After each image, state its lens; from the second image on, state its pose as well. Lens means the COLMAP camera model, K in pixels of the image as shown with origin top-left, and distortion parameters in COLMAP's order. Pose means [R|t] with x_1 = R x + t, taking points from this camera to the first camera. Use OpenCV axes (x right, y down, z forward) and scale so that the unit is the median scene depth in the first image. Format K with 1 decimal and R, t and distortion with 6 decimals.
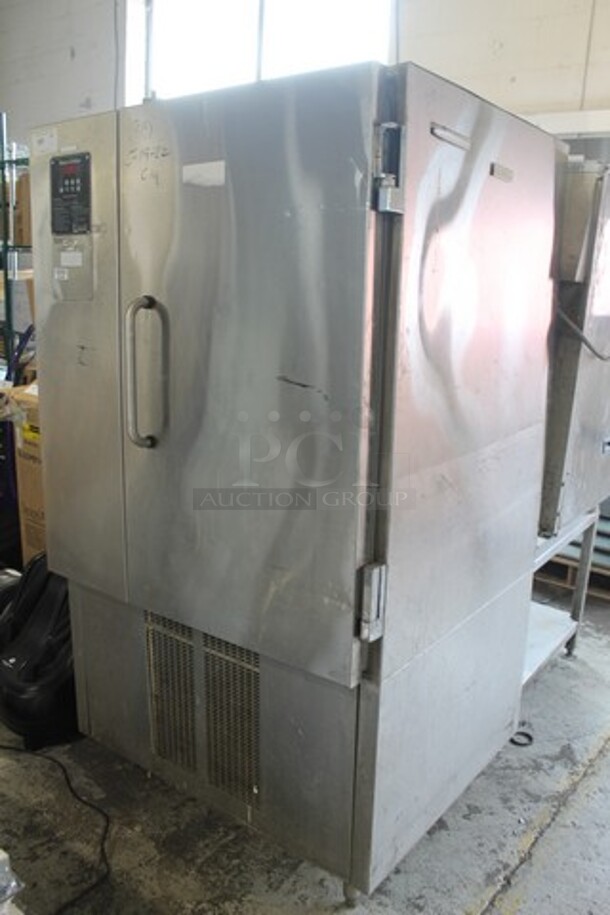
lens RADIAL K [[757.0, 0, 310.8], [0, 757.0, 455.7], [0, 0, 1]] dist [-0.132037, 0.071639]
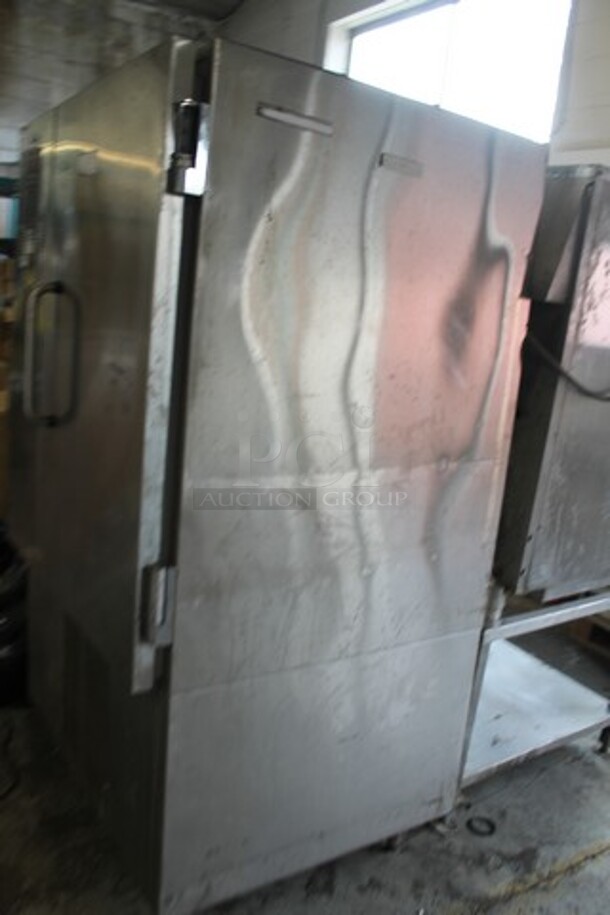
lens RADIAL K [[757.0, 0, 304.6], [0, 757.0, 458.9], [0, 0, 1]] dist [-0.132037, 0.071639]
pose [[0.943594, 0.130738, -0.304201, 0.376916], [-0.144438, 0.989250, -0.022873, 0.004713], [0.297940, 0.065521, 0.952333, 0.108069]]
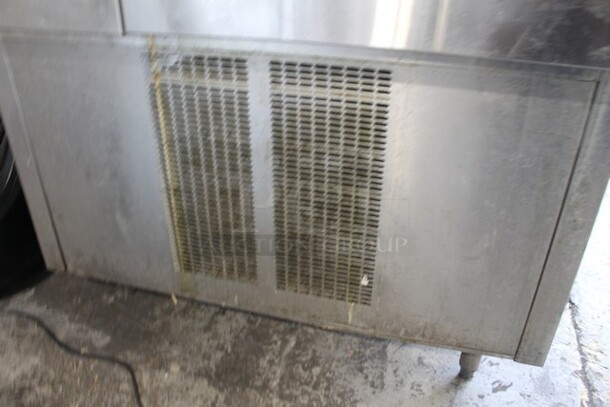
lens RADIAL K [[504.6, 0, 313.5], [0, 504.6, 184.4], [0, 0, 1]] dist [-0.132037, 0.071639]
pose [[0.926616, -0.184703, 0.327518, -0.240892], [0.088482, 0.953686, 0.287497, 0.199522], [-0.365451, -0.237420, 0.900043, 0.546878]]
